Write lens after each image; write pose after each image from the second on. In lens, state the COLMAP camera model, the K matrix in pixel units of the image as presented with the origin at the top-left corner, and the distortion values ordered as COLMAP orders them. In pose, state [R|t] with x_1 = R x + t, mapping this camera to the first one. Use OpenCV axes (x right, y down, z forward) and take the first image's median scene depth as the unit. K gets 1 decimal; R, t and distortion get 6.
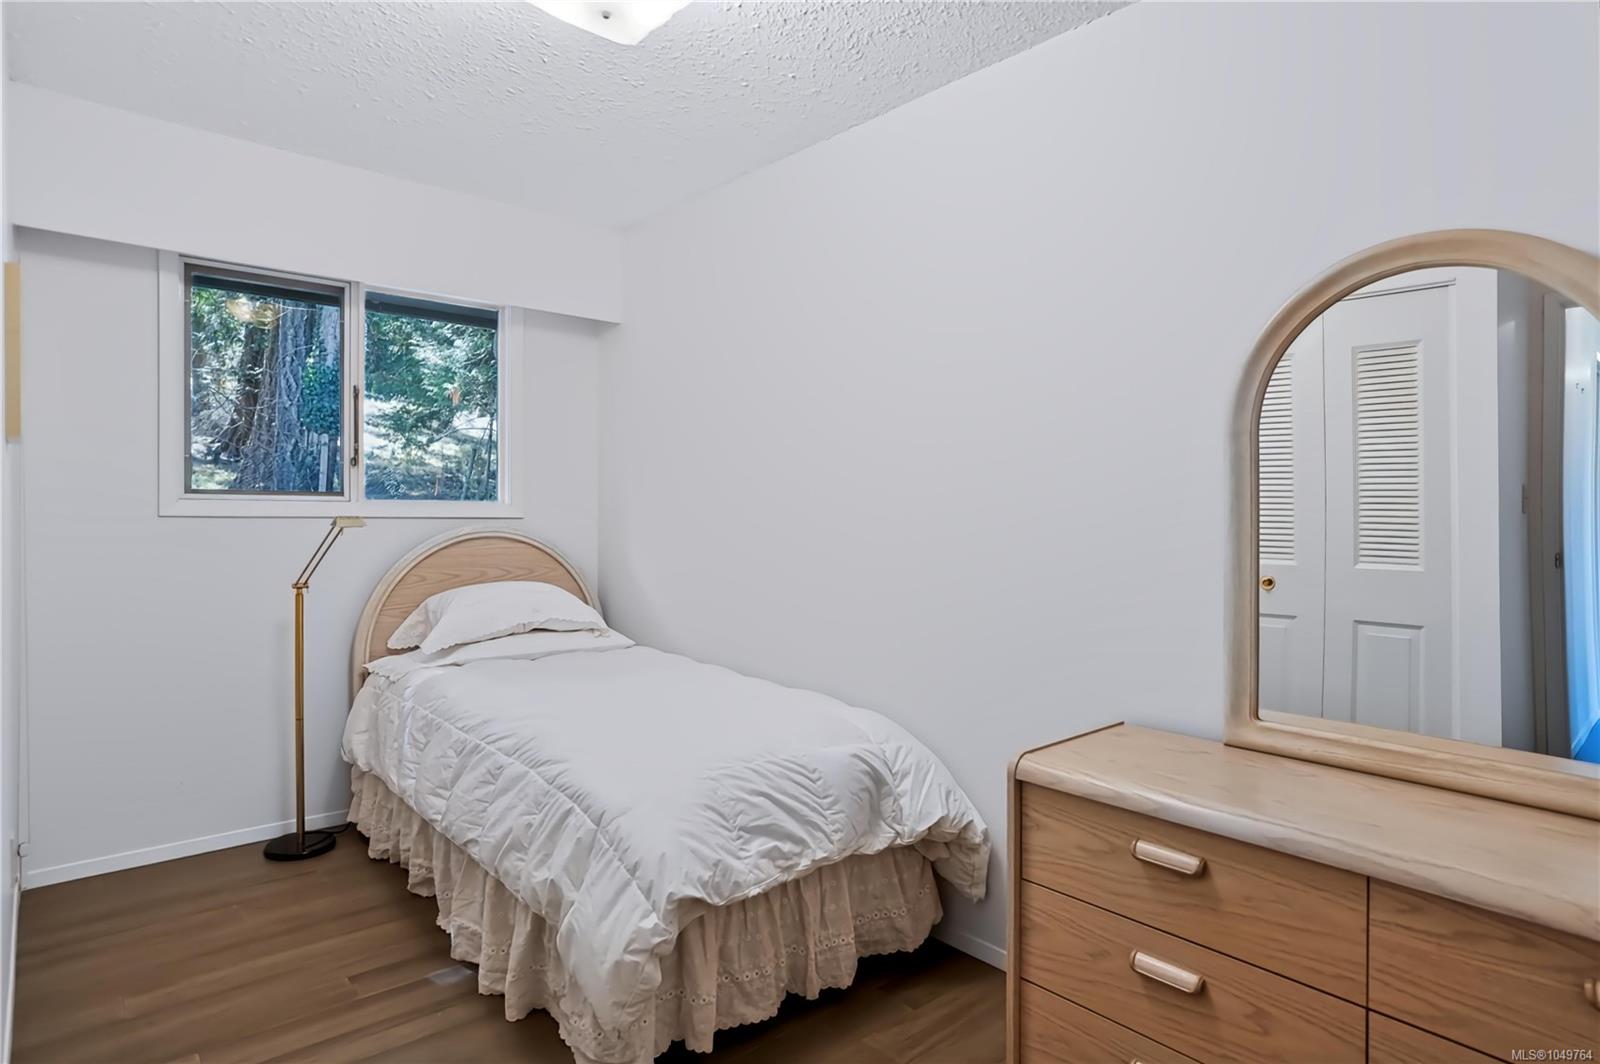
lens RADIAL K [[900.4, 0, 799.9], [0, 900.4, 524.6], [0, 0, 1]] dist [0.002323, 0.002302]
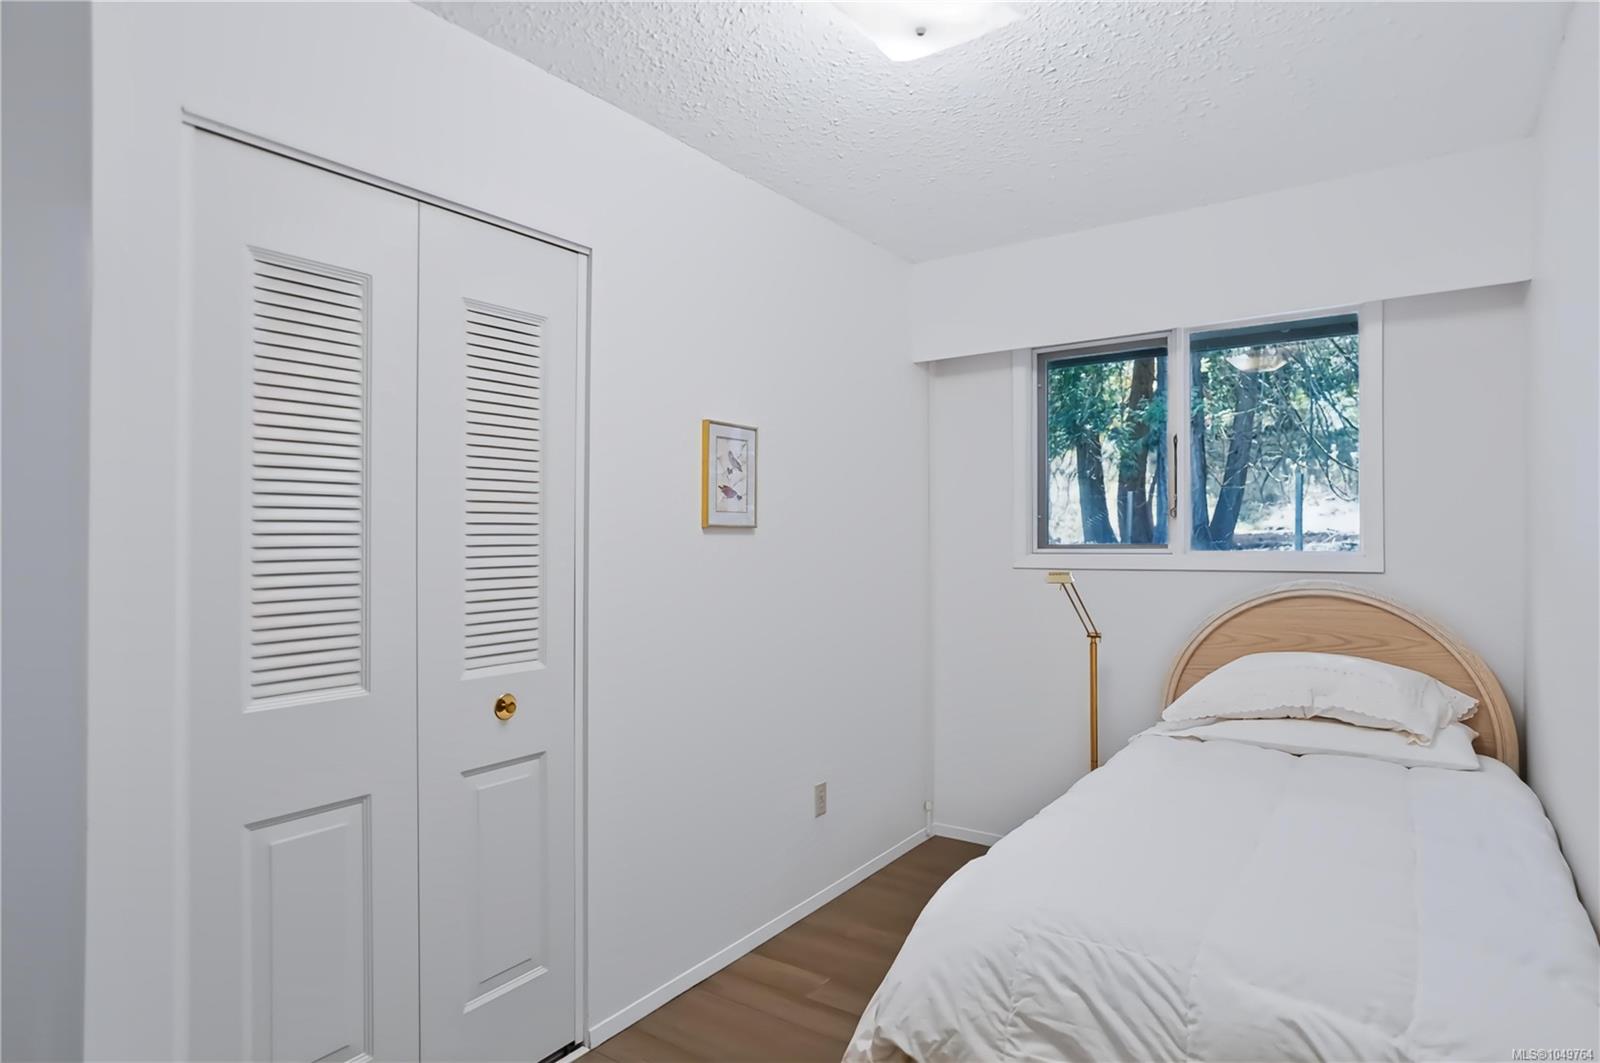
lens RADIAL K [[900.4, 0, 799.9], [0, 900.4, 543.9], [0, 0, 1]] dist [0.002323, 0.002302]
pose [[0.236939, -0.008334, -0.971489, 0.561220], [-0.003338, 0.999950, -0.009392, -0.039229], [0.971519, 0.005468, 0.236900, 0.587533]]
